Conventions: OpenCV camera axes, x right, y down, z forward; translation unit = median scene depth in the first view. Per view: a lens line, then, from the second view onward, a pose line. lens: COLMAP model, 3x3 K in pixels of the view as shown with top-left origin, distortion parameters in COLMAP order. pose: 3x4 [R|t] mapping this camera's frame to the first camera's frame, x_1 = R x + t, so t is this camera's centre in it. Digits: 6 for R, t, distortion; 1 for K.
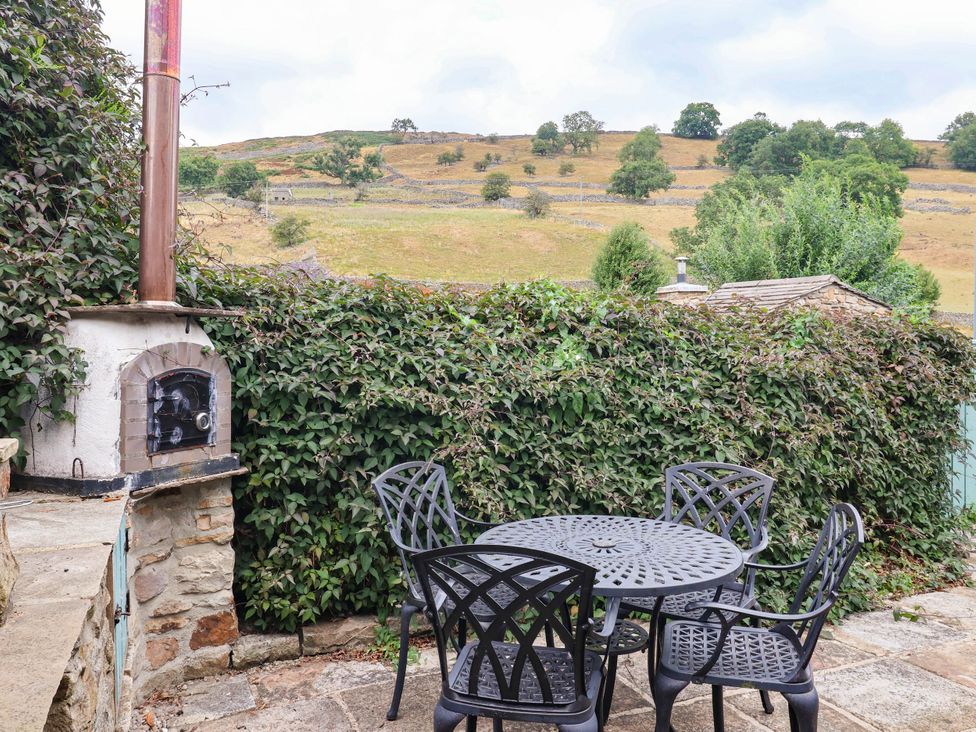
lens RADIAL K [[749.6, 0, 485.7], [0, 749.6, 358.3], [0, 0, 1]] dist [0.011397, -0.010115]
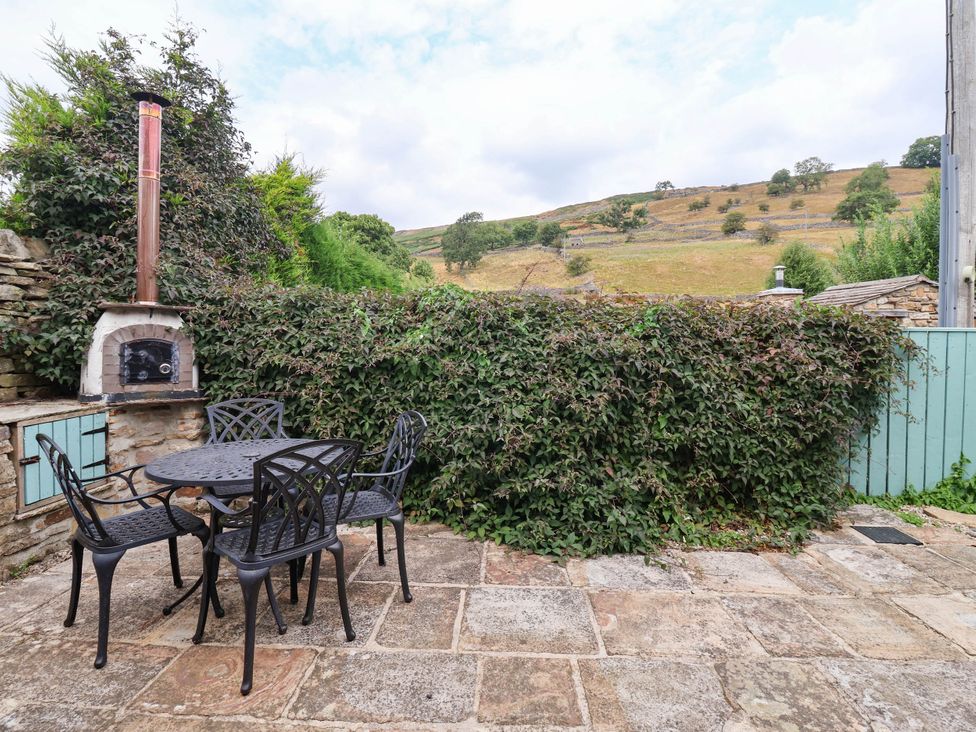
lens RADIAL K [[504.8, 0, 488.3], [0, 504.8, 353.1], [0, 0, 1]] dist [0.000104, -0.012383]
pose [[0.902608, 0.016126, -0.430161, 0.616298], [-0.013806, 0.999868, 0.008515, 0.019398], [0.430242, -0.001747, 0.902712, 0.186247]]
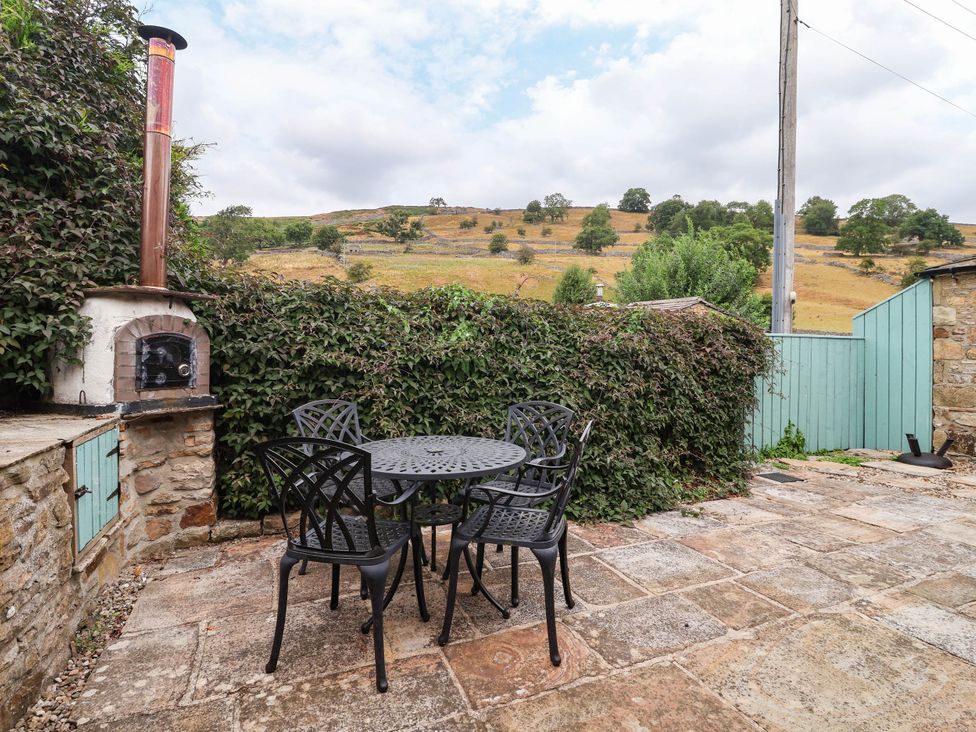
lens RADIAL K [[504.8, 0, 489.9], [0, 504.8, 357.2], [0, 0, 1]] dist [0.000104, -0.012383]
pose [[0.999972, 0.005859, -0.004687, 0.163825], [-0.005877, 0.999975, -0.003964, 0.043852], [0.004663, 0.003992, 0.999981, 0.019380]]
